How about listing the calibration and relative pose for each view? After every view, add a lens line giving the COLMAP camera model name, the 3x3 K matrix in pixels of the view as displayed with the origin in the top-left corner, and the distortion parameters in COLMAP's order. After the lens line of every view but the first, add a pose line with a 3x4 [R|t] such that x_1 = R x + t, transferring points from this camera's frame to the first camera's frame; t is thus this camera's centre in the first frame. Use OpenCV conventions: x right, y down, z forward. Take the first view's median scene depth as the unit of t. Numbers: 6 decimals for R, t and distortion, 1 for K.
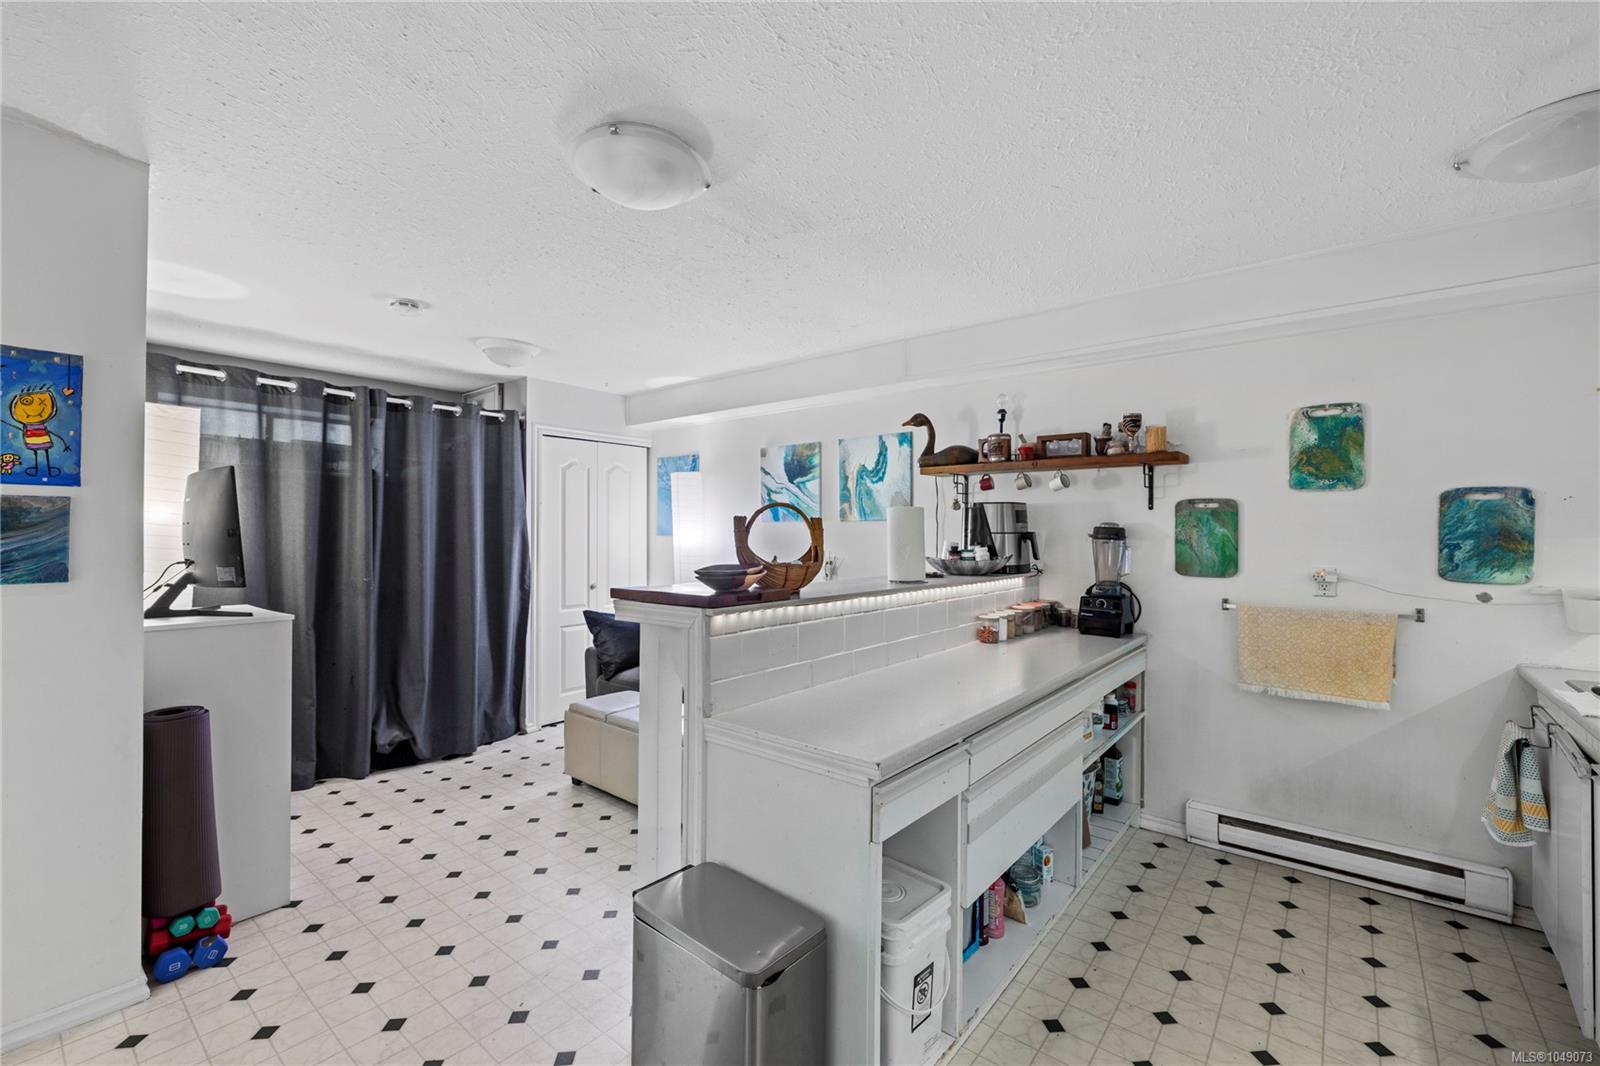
lens RADIAL K [[672.8, 0, 803.8], [0, 672.8, 526.8], [0, 0, 1]] dist [0.001640, -0.000285]
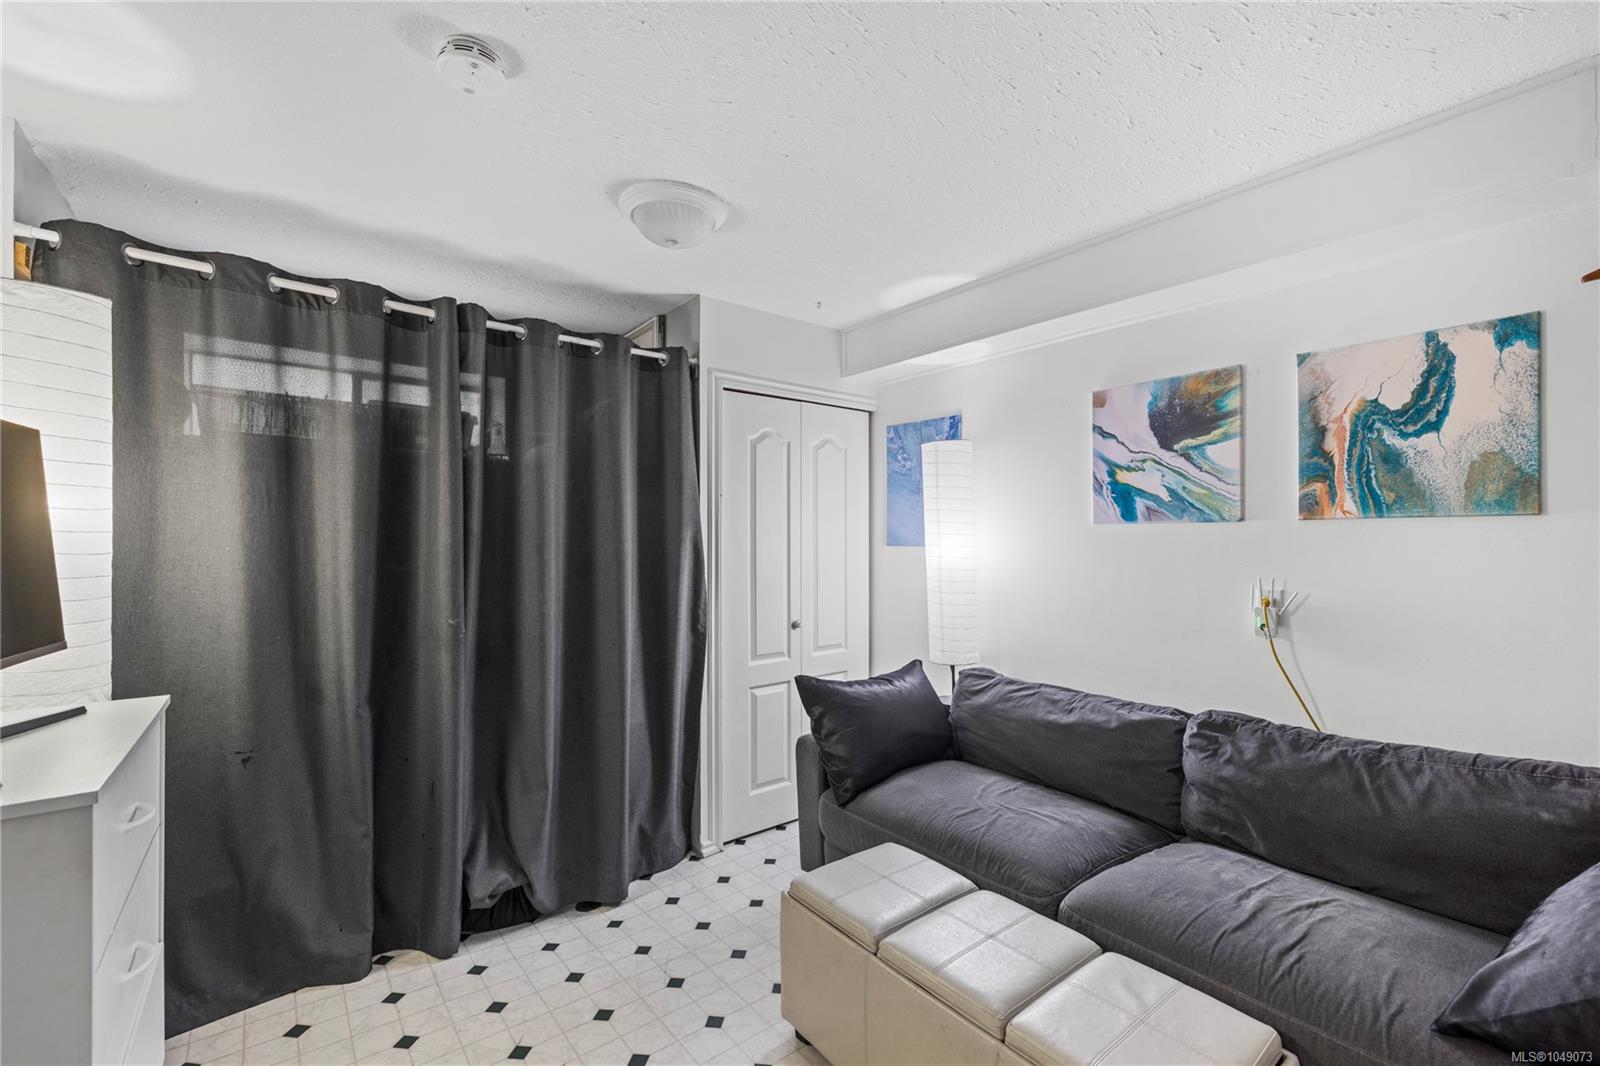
lens RADIAL K [[672.8, 0, 804.3], [0, 672.8, 540.1], [0, 0, 1]] dist [0.001640, -0.000285]
pose [[0.976696, 0.000145, -0.214625, -0.221482], [0.002256, 0.999938, 0.010939, 0.000398], [0.214613, -0.011169, 0.976635, 0.493137]]
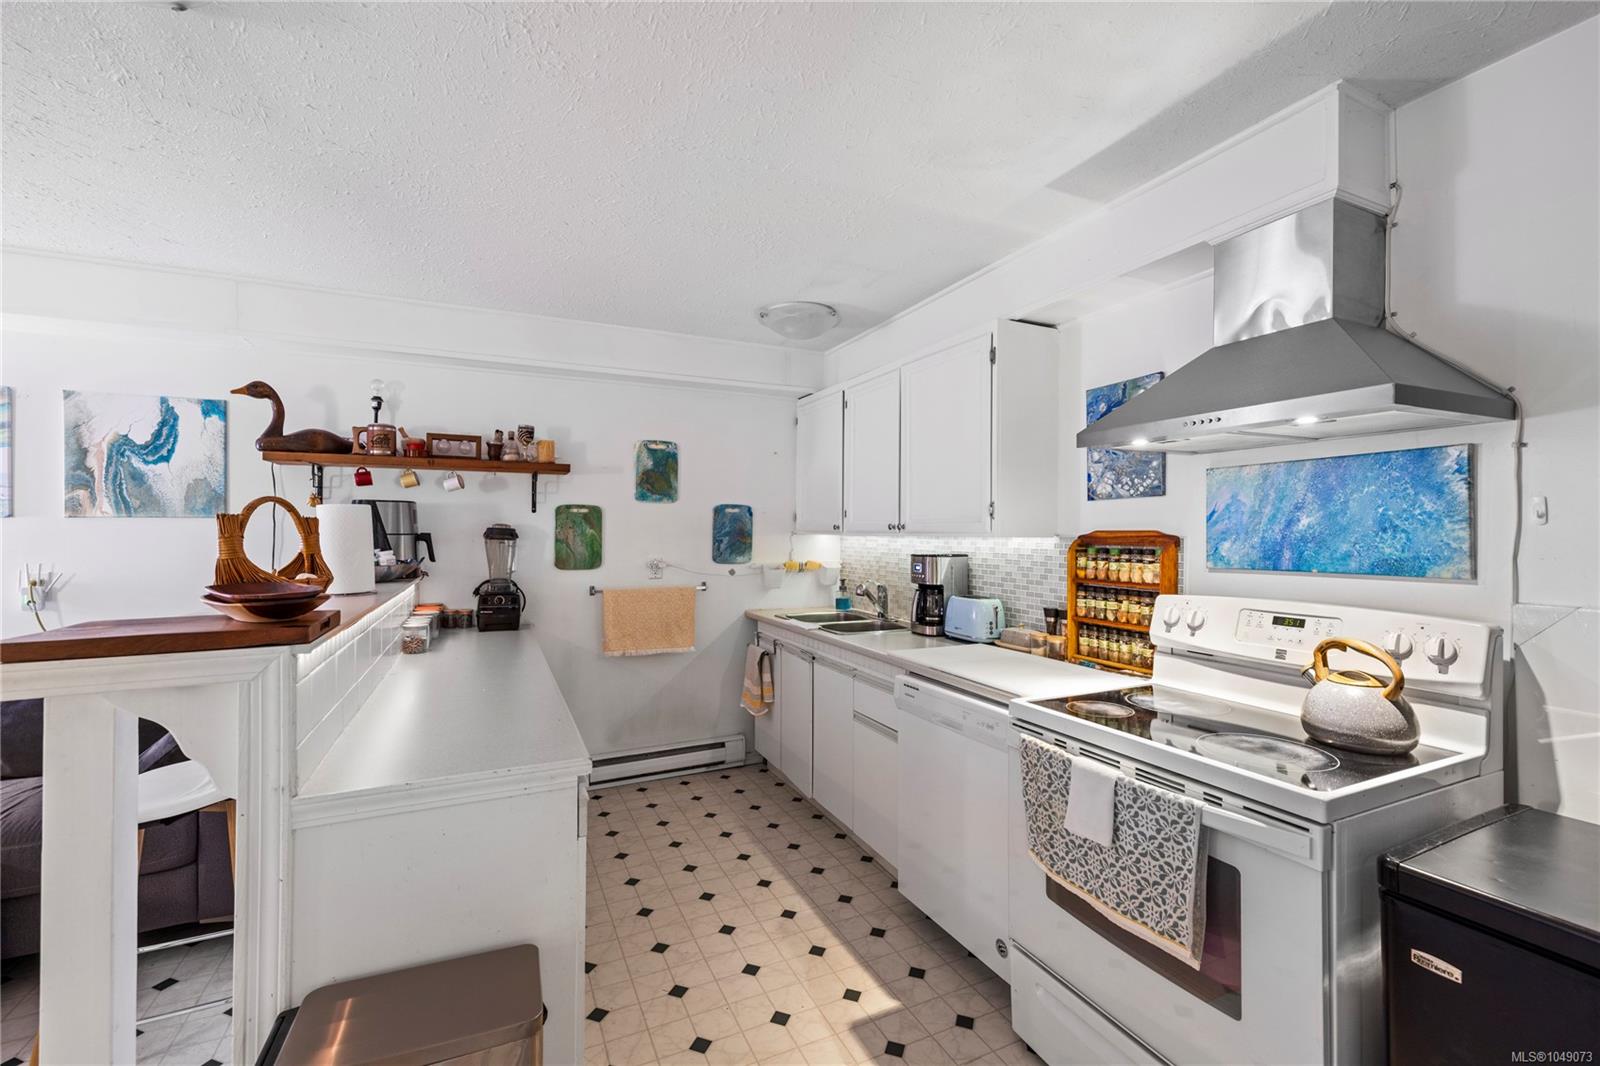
lens RADIAL K [[672.8, 0, 807.8], [0, 672.8, 524.7], [0, 0, 1]] dist [0.001640, -0.000285]
pose [[0.427254, 0.005334, 0.904116, -0.255571], [-0.006047, 0.999977, -0.003041, -0.004030], [-0.904112, -0.004168, 0.427276, 0.089739]]
